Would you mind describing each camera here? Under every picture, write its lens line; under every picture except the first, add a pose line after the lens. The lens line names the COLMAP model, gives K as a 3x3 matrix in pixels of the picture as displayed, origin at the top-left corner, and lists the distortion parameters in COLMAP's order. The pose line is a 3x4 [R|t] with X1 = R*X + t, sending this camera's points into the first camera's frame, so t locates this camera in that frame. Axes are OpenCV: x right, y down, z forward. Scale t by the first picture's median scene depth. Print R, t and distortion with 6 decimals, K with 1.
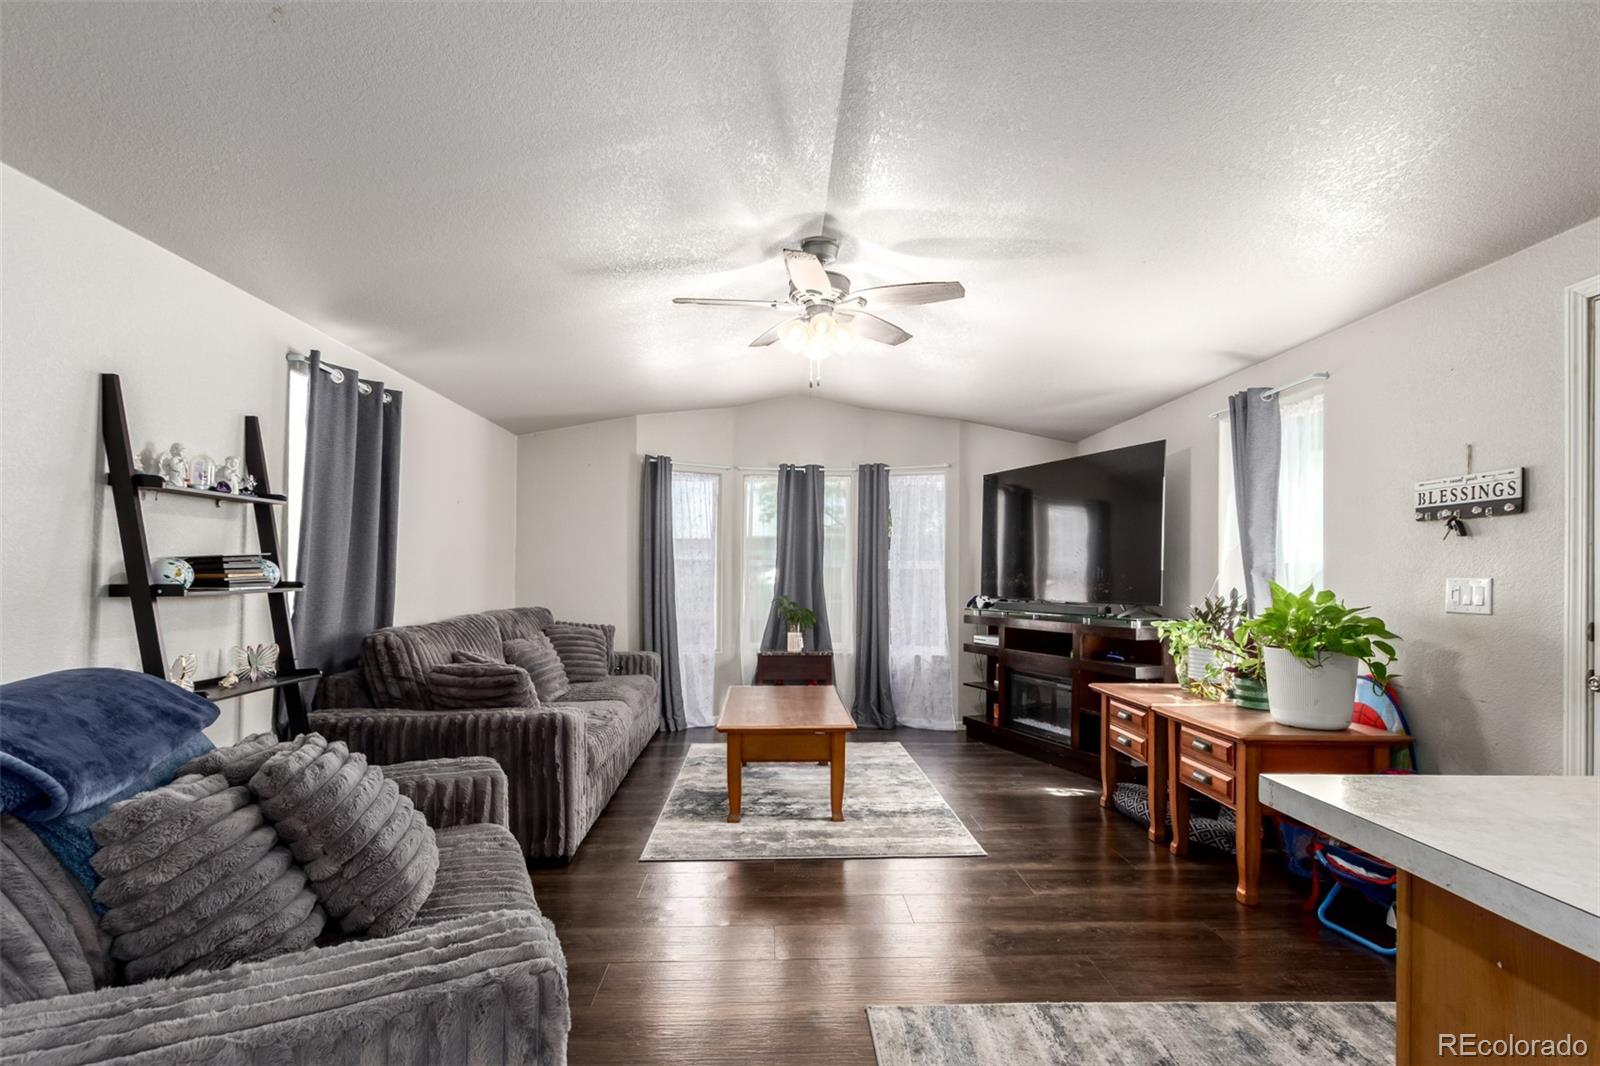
lens RADIAL K [[756.2, 0, 798.2], [0, 756.2, 565.1], [0, 0, 1]] dist [0.003269, 0.000543]
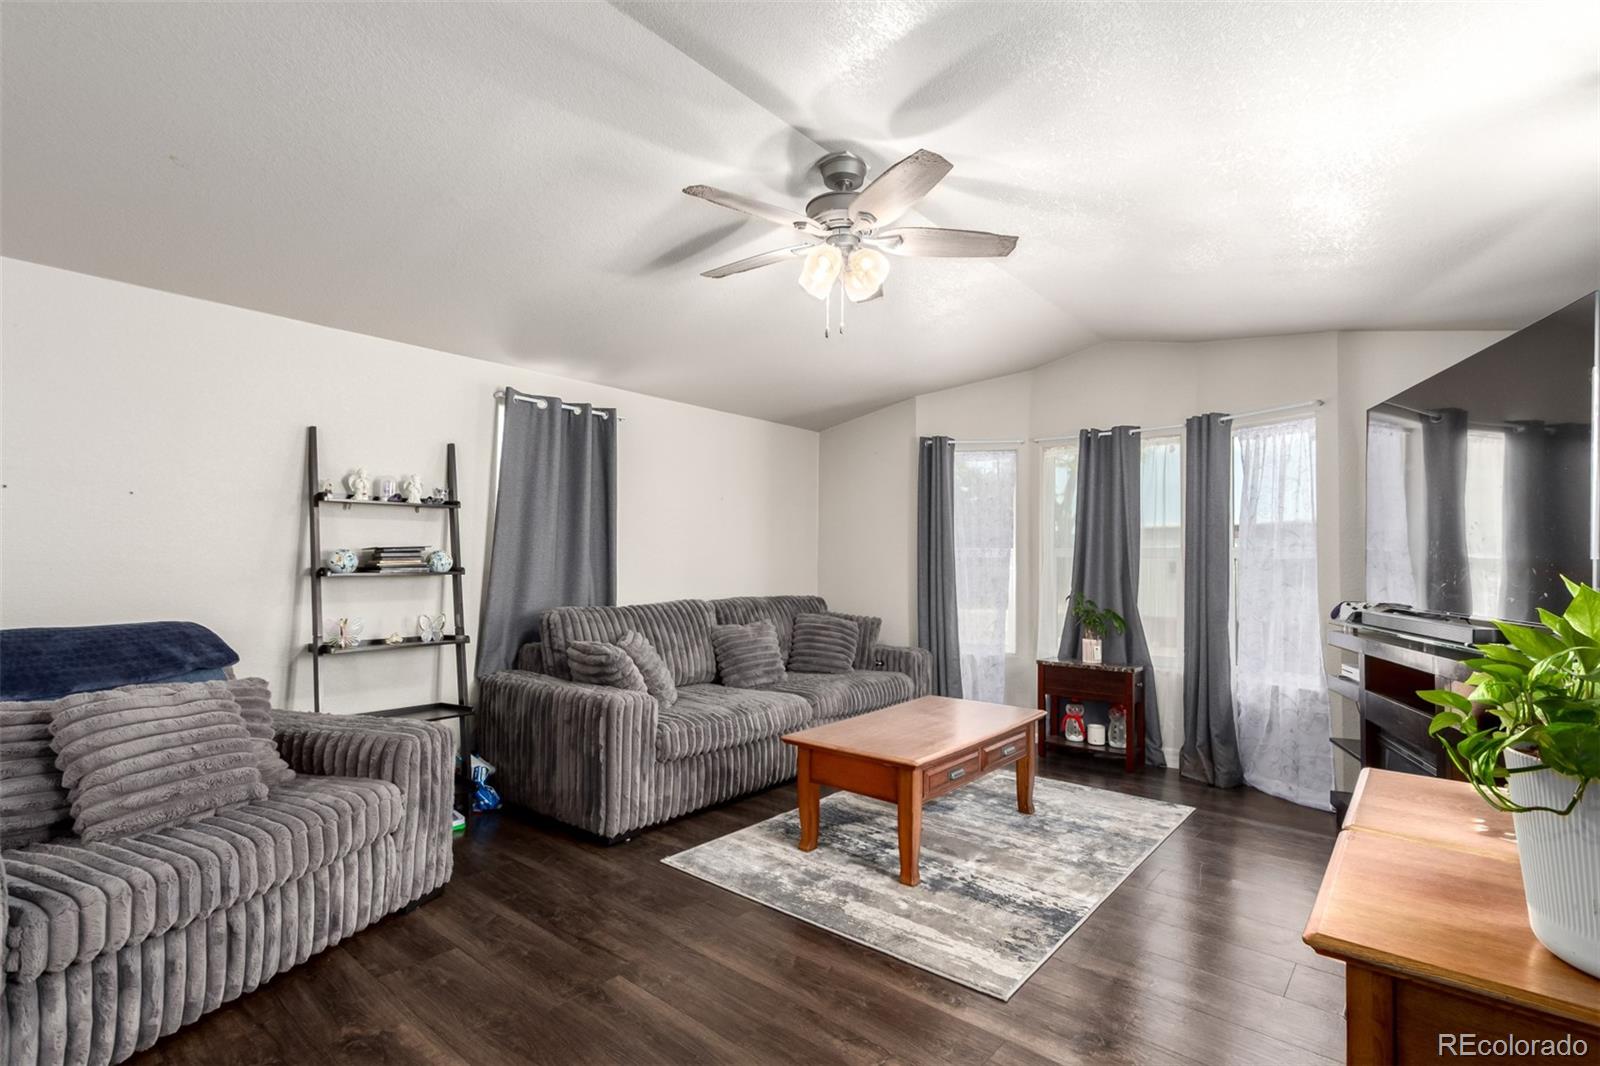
lens RADIAL K [[747.6, 0, 800.0], [0, 747.6, 533.0], [0, 0, 1]] dist [0.004207, 0.000318]
pose [[0.740152, -0.021350, -0.672100, 0.484717], [0.000766, 0.999522, -0.030908, 0.002207], [0.672439, 0.022362, 0.739815, 0.344459]]
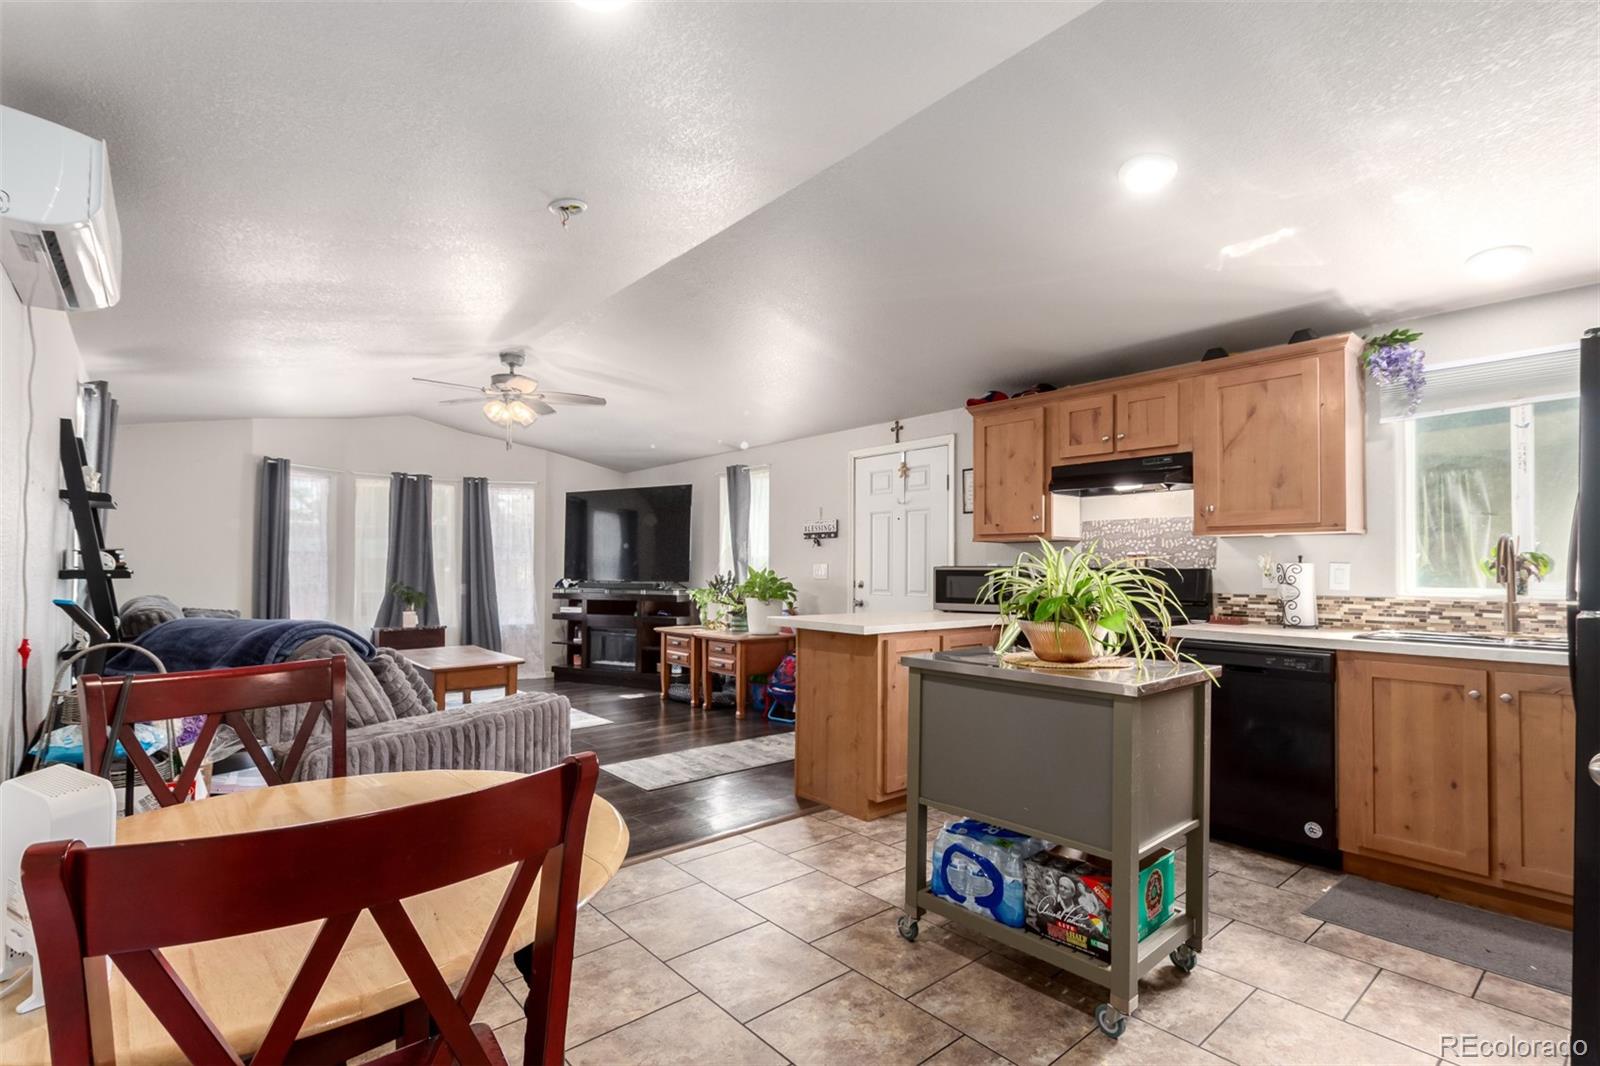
lens RADIAL K [[756.2, 0, 798.2], [0, 756.2, 565.1], [0, 0, 1]] dist [0.003269, 0.000543]
pose [[0.785621, -0.003418, 0.618699, -0.434363], [-0.004345, 0.999930, 0.011042, -0.003141], [-0.618693, -0.011363, 0.785550, -0.557699]]
